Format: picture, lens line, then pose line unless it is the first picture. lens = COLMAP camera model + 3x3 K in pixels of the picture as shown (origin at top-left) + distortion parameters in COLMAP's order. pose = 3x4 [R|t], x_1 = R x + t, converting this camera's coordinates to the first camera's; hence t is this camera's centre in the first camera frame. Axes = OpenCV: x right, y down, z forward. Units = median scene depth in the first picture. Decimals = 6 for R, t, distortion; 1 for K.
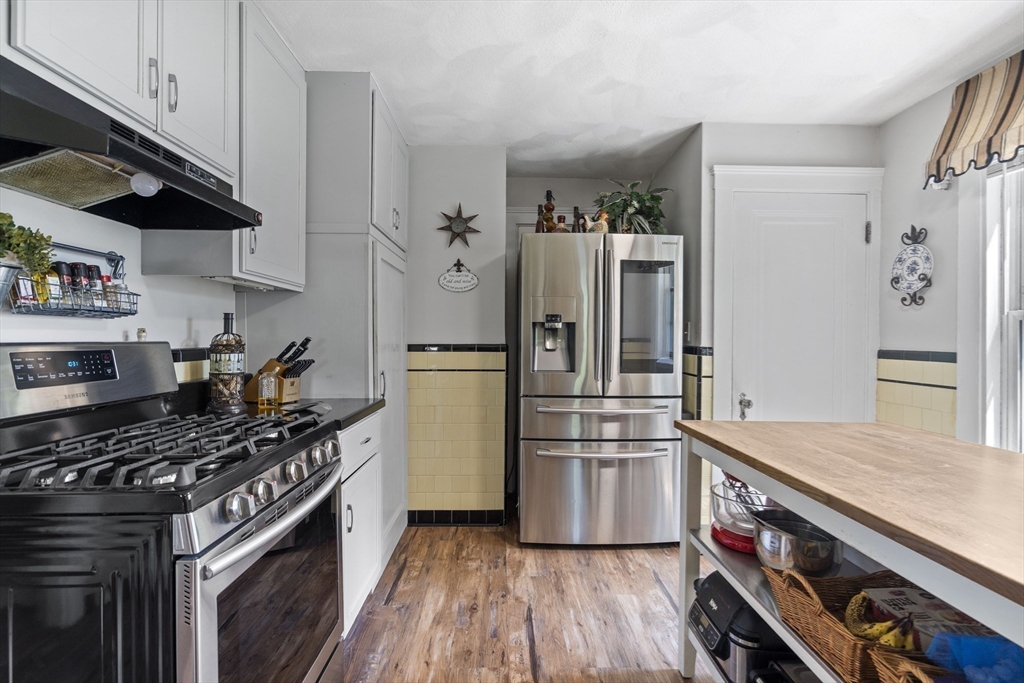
lens RADIAL K [[475.0, 0, 511.4], [0, 475.0, 337.5], [0, 0, 1]] dist [-0.000616, 0.000245]
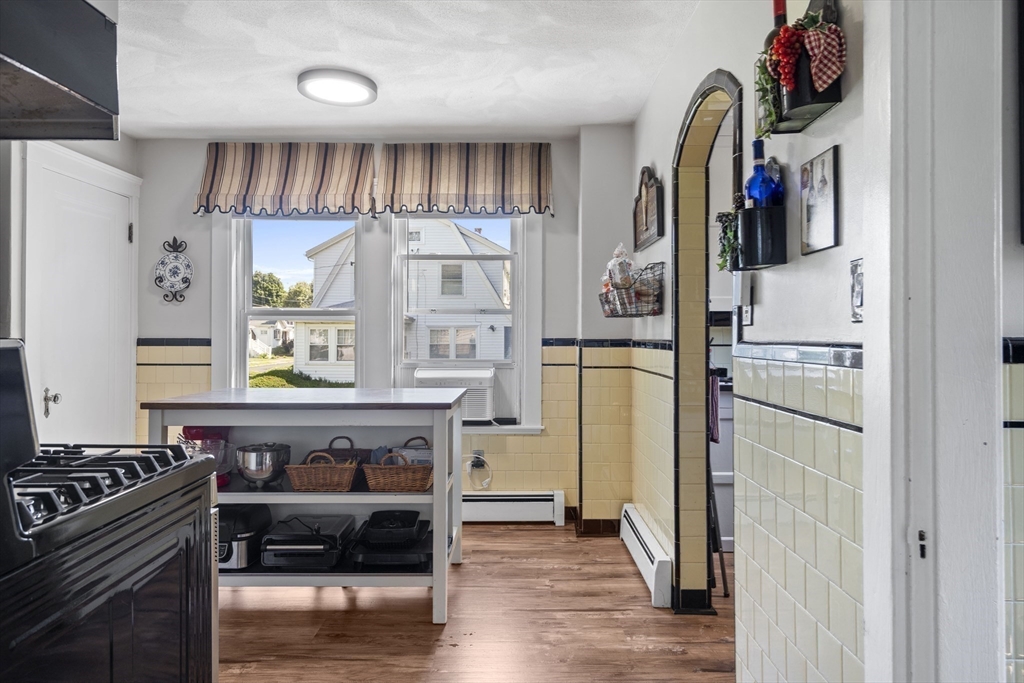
lens RADIAL K [[680.3, 0, 512.5], [0, 680.3, 322.1], [0, 0, 1]] dist [0.000535, 0.000413]
pose [[0.022439, 0.005684, 0.999732, -0.836327], [-0.000693, 0.999984, -0.005670, -0.003655], [-0.999748, -0.000566, 0.022442, 0.071788]]
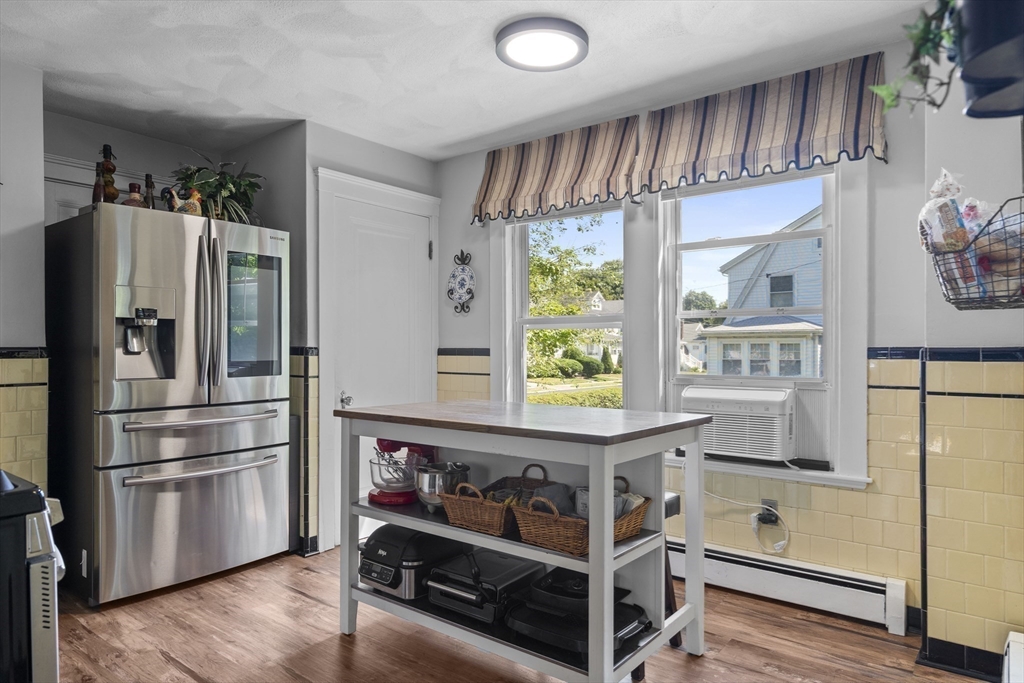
lens RADIAL K [[633.0, 0, 508.0], [0, 633.0, 347.1], [0, 0, 1]] dist [0.004722, 0.000683]
pose [[0.639148, -0.008601, 0.769036, -0.357017], [0.007195, 0.999961, 0.005204, 0.016248], [-0.769050, 0.002207, 0.639185, -0.169338]]
